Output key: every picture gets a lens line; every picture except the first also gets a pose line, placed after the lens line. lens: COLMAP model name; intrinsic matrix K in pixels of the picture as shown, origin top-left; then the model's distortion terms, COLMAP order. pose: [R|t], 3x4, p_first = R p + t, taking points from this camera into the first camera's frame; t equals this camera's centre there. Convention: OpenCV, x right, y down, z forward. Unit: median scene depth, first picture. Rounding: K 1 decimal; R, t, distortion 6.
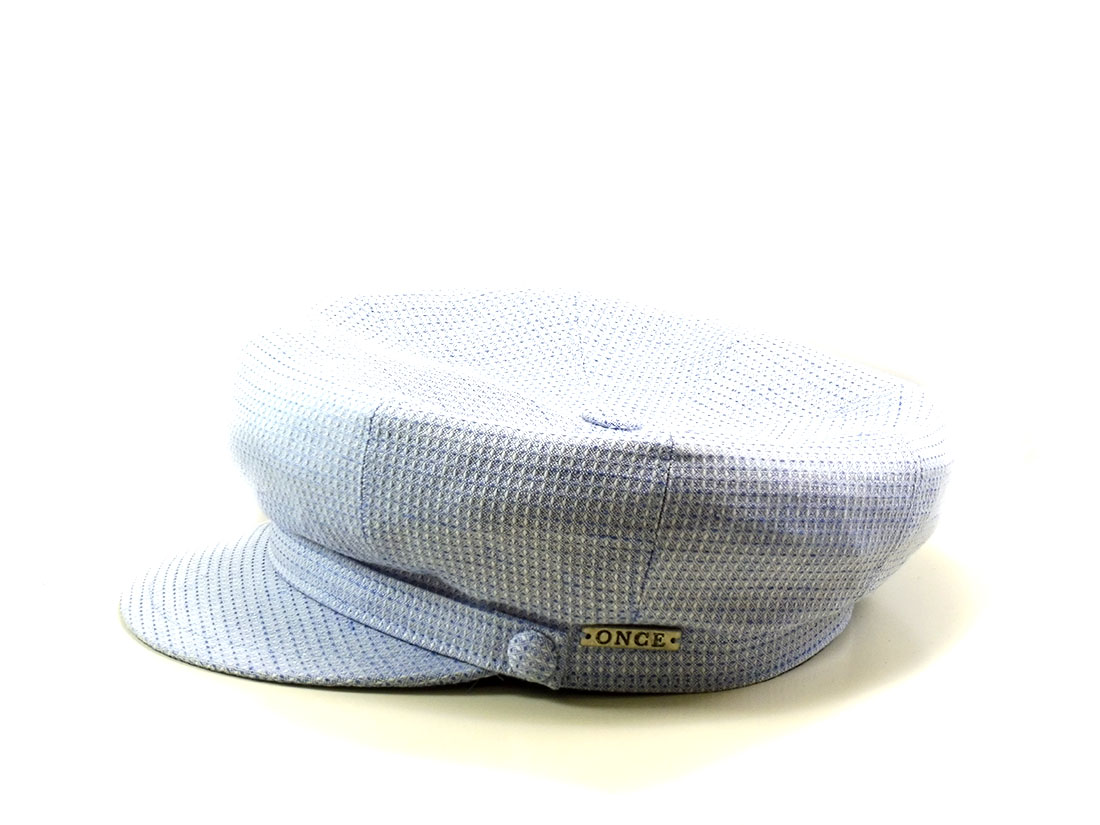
lens RADIAL K [[2924.0, 0, 550.0], [0, 2924.0, 412.5], [0, 0, 1]] dist [0.991229, -22.003460]
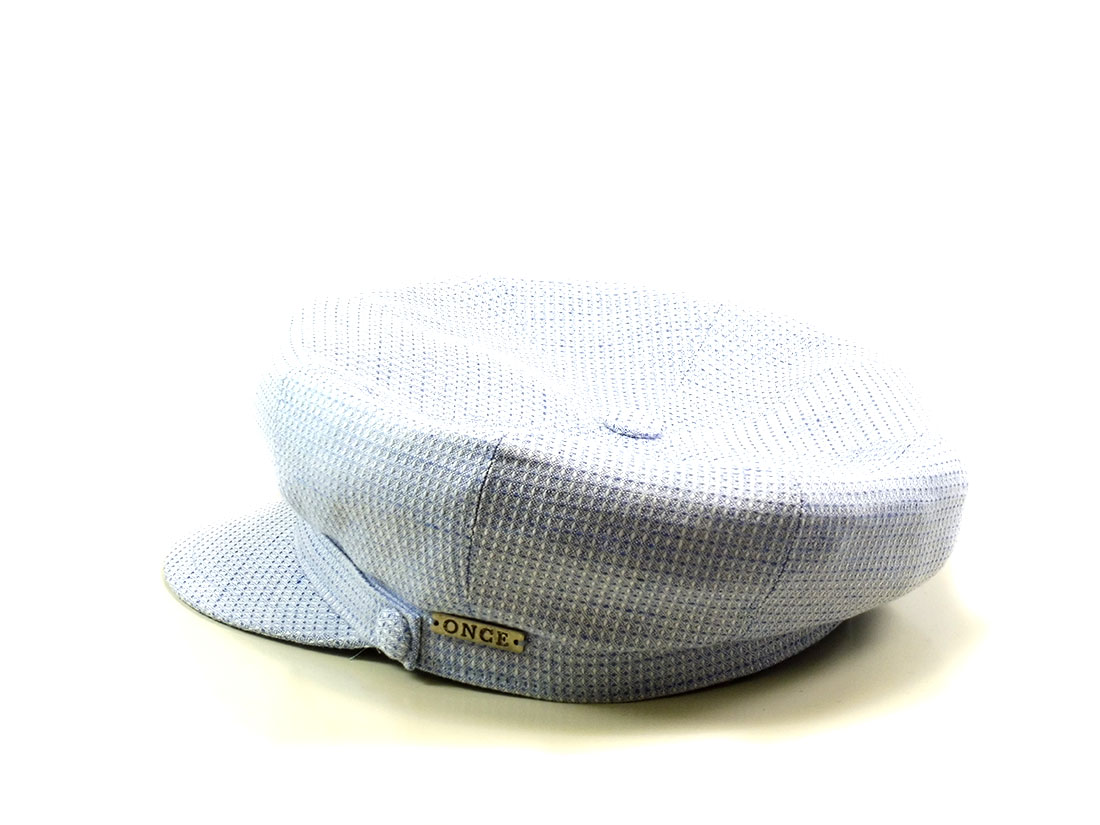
lens RADIAL K [[2924.0, 0, 550.0], [0, 2924.0, 412.5], [0, 0, 1]] dist [0.991229, -22.003460]
pose [[0.877032, 0.140309, -0.459486, 0.501042], [-0.140426, 0.989503, 0.034121, -0.035358], [0.459450, 0.034598, 0.887529, 0.118733]]
